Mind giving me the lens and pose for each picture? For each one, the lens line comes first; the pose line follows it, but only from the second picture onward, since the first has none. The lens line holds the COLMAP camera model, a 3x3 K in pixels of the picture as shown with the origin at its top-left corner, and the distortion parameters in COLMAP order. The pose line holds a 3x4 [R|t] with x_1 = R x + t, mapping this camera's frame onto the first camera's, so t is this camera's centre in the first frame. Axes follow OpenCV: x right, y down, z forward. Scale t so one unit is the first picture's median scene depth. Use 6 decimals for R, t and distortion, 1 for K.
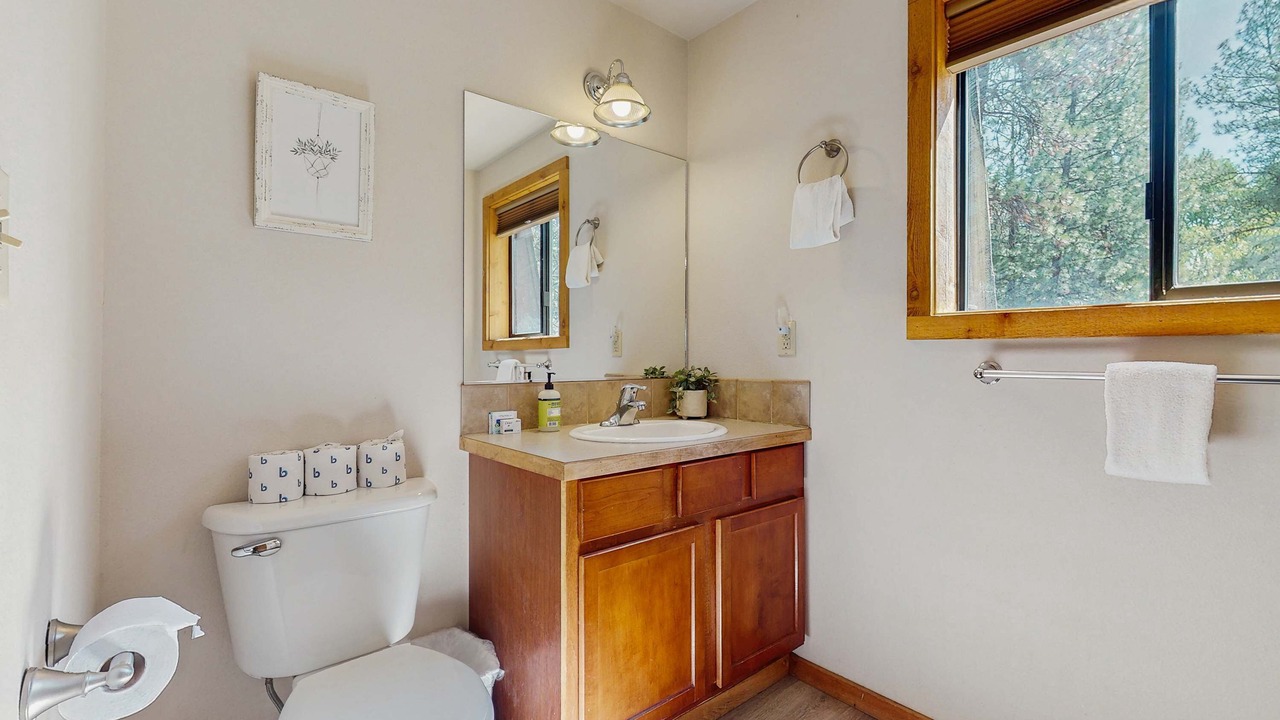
lens RADIAL K [[558.4, 0, 651.0], [0, 558.4, 357.2], [0, 0, 1]] dist [0.001875, -0.000696]
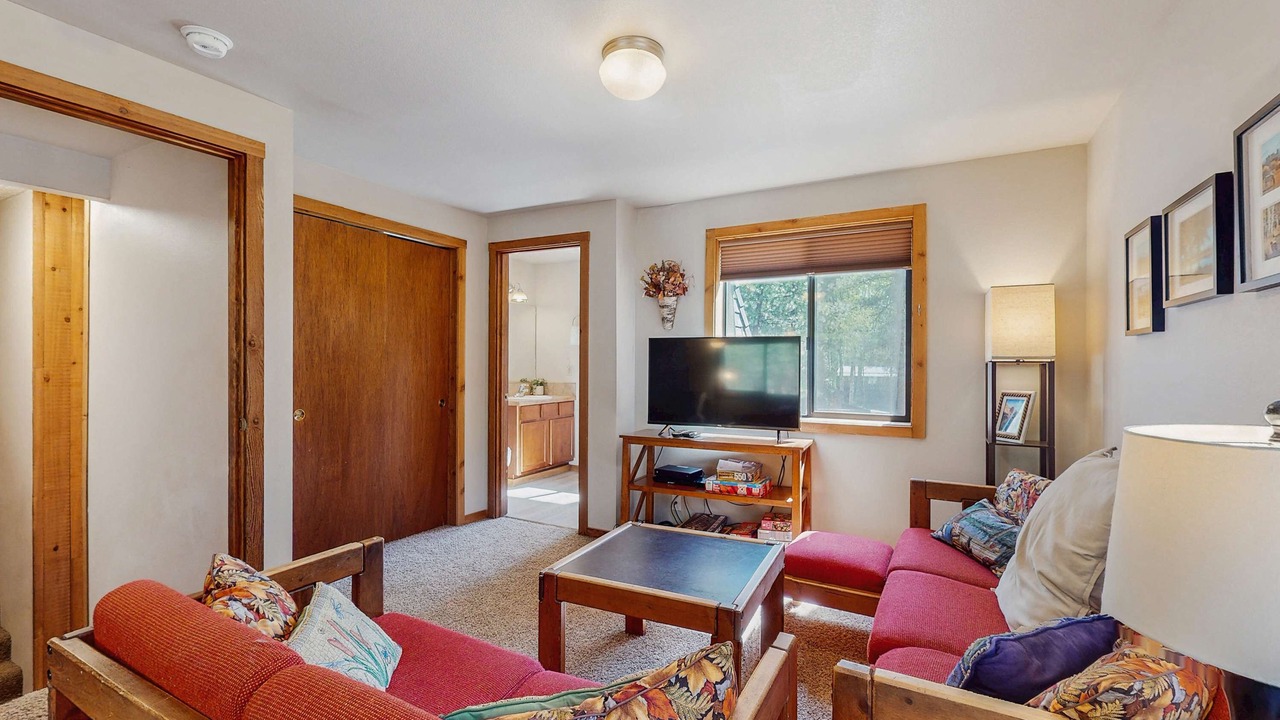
lens RADIAL K [[558.4, 0, 639.5], [0, 558.4, 361.9], [0, 0, 1]] dist [0.001875, -0.000696]
pose [[0.930846, 0.002024, 0.365407, -0.586298], [0.000350, 0.999979, -0.006429, -0.060440], [-0.365413, 0.006112, 0.930826, -2.267995]]
